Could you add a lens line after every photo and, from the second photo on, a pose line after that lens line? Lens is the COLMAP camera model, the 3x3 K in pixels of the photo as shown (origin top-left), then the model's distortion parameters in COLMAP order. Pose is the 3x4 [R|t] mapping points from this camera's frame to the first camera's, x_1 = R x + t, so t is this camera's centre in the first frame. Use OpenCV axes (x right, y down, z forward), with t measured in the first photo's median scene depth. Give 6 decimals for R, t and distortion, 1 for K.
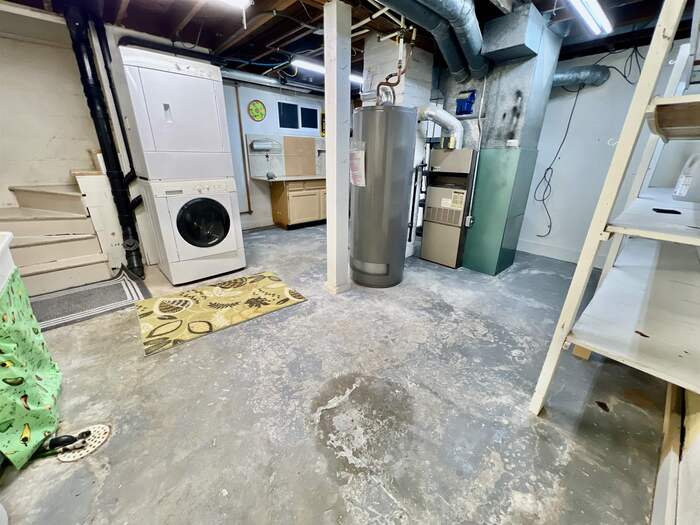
lens RADIAL K [[280.1, 0, 347.4], [0, 280.1, 261.5], [0, 0, 1]] dist [-0.001343, -0.000307]
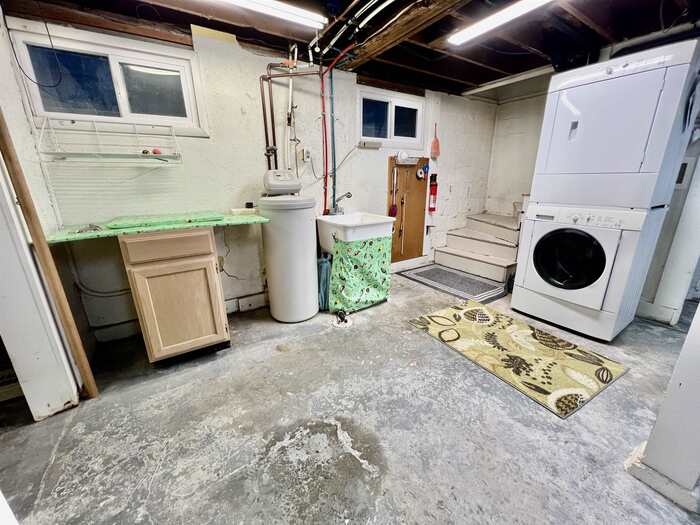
lens RADIAL K [[280.1, 0, 348.3], [0, 280.1, 262.0], [0, 0, 1]] dist [-0.001343, -0.000307]
pose [[-0.171554, 0.267759, -0.948090, 0.437456], [-0.346014, 0.884672, 0.312458, -0.195624], [0.922412, 0.381656, -0.059120, 0.554817]]
